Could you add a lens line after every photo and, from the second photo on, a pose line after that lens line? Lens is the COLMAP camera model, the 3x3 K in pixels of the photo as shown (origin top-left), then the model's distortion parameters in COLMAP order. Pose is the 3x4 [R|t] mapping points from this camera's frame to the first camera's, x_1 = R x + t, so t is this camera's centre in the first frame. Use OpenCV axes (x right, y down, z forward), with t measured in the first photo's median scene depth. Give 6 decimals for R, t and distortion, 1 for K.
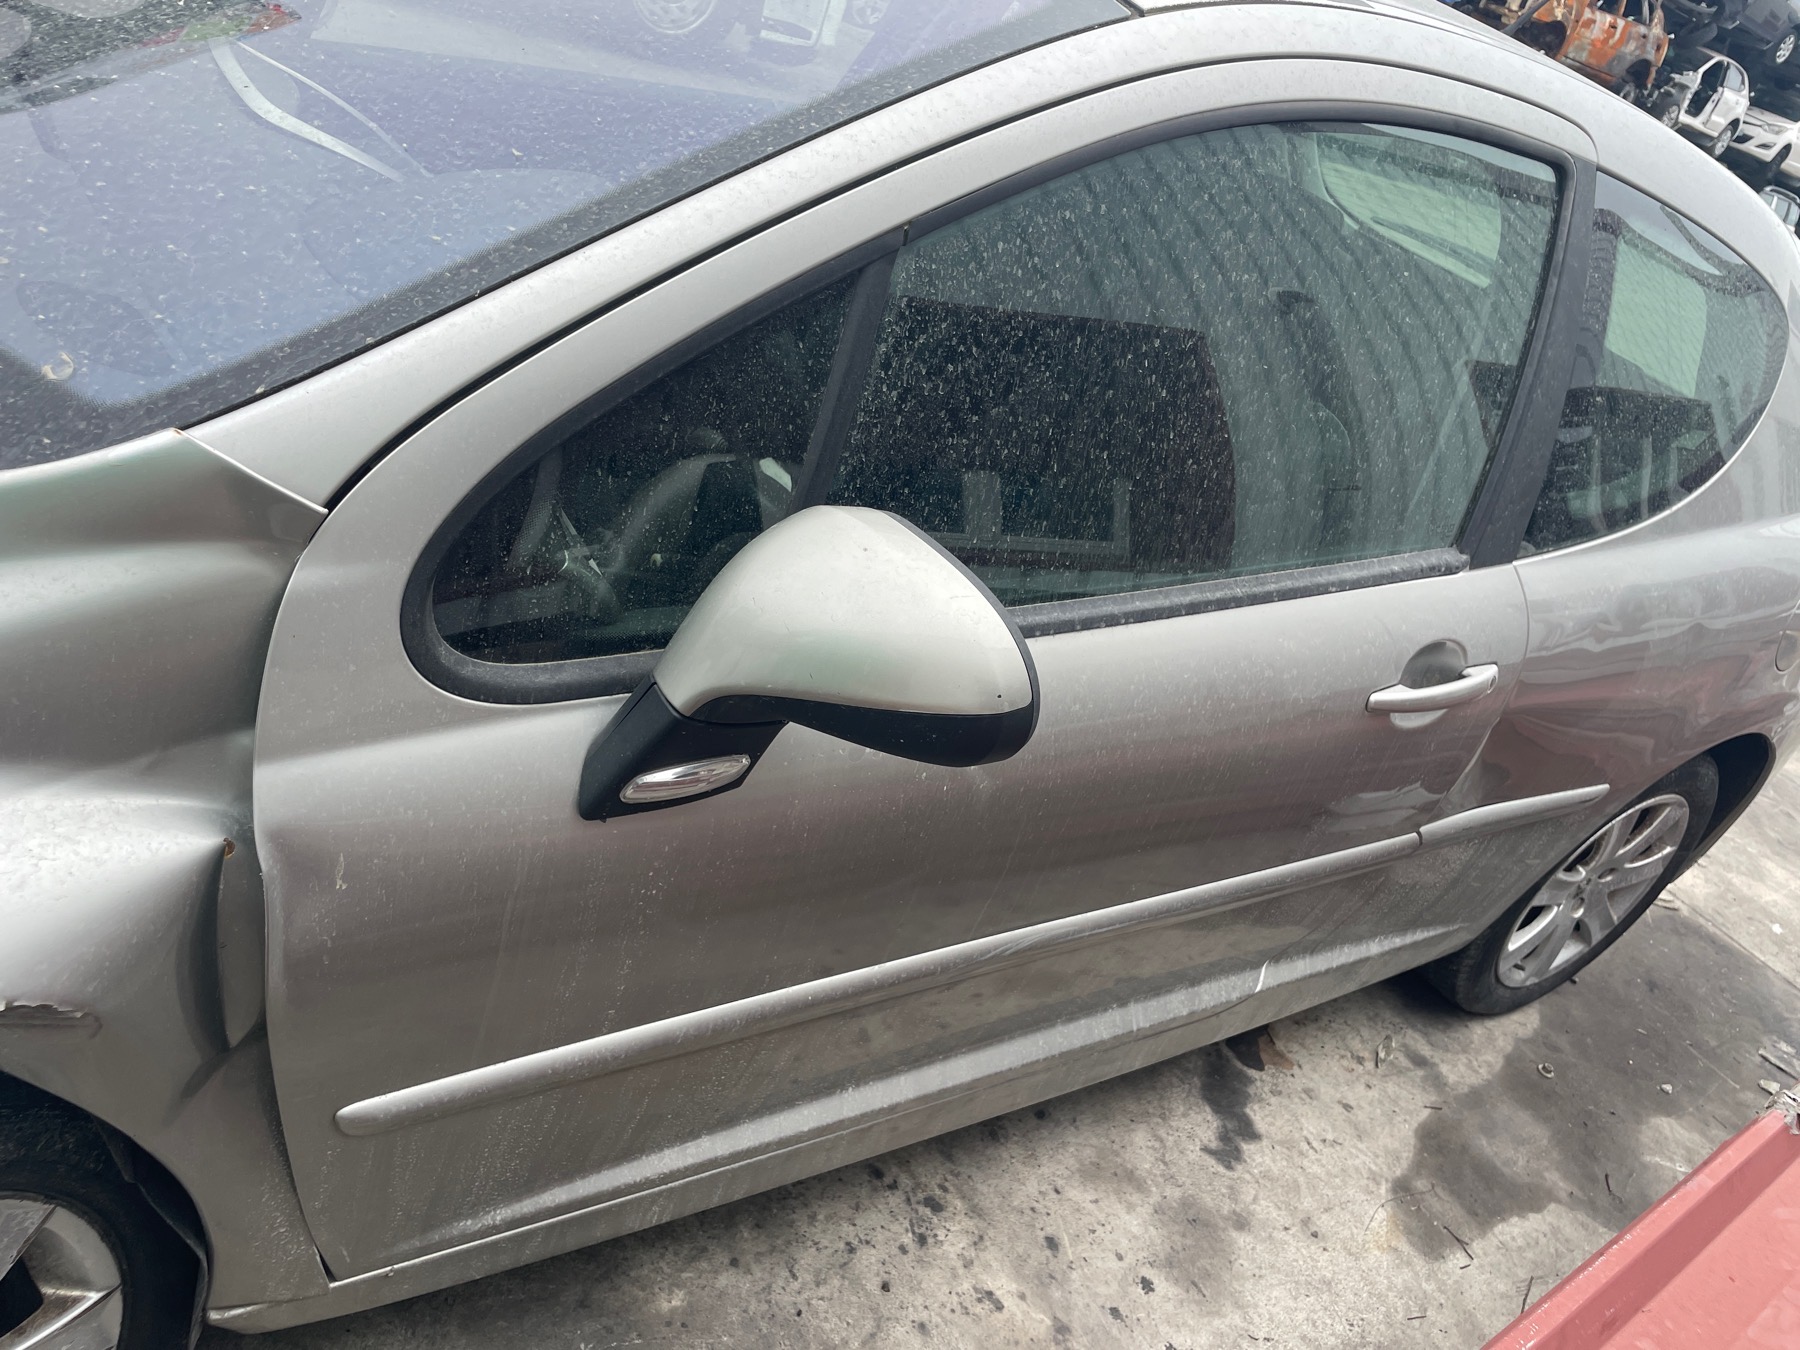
lens RADIAL K [[1359.5, 0, 899.4], [0, 1359.5, 678.3], [0, 0, 1]] dist [0.072859, -0.097346]
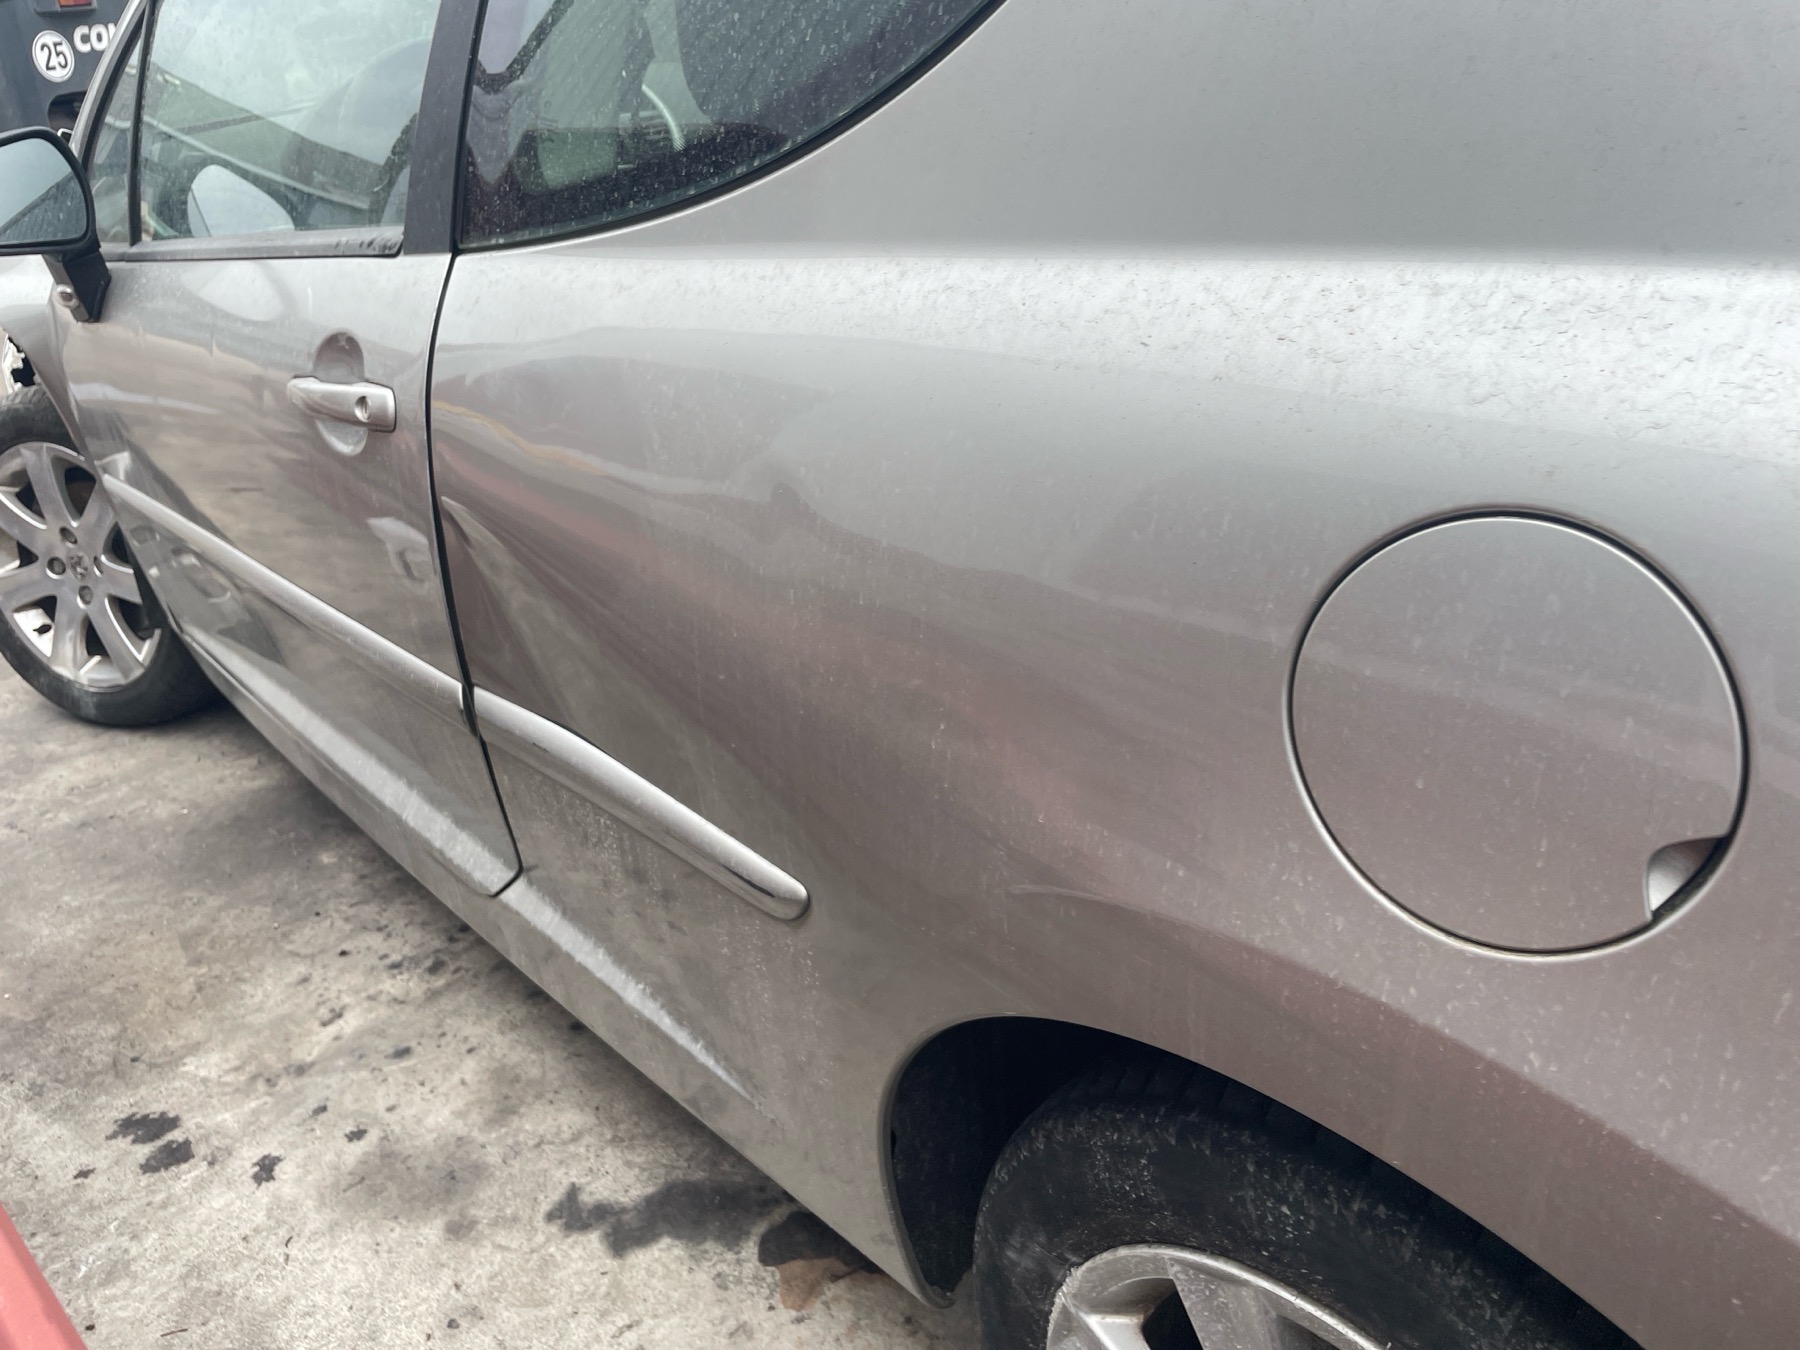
lens RADIAL K [[1364.1, 0, 892.0], [0, 1364.1, 678.2], [0, 0, 1]] dist [0.062268, -0.089624]
pose [[0.125893, 0.134201, -0.982925, 0.926638], [-0.411208, 0.908741, 0.071405, -0.024288], [0.902806, 0.395197, 0.169589, 0.922478]]
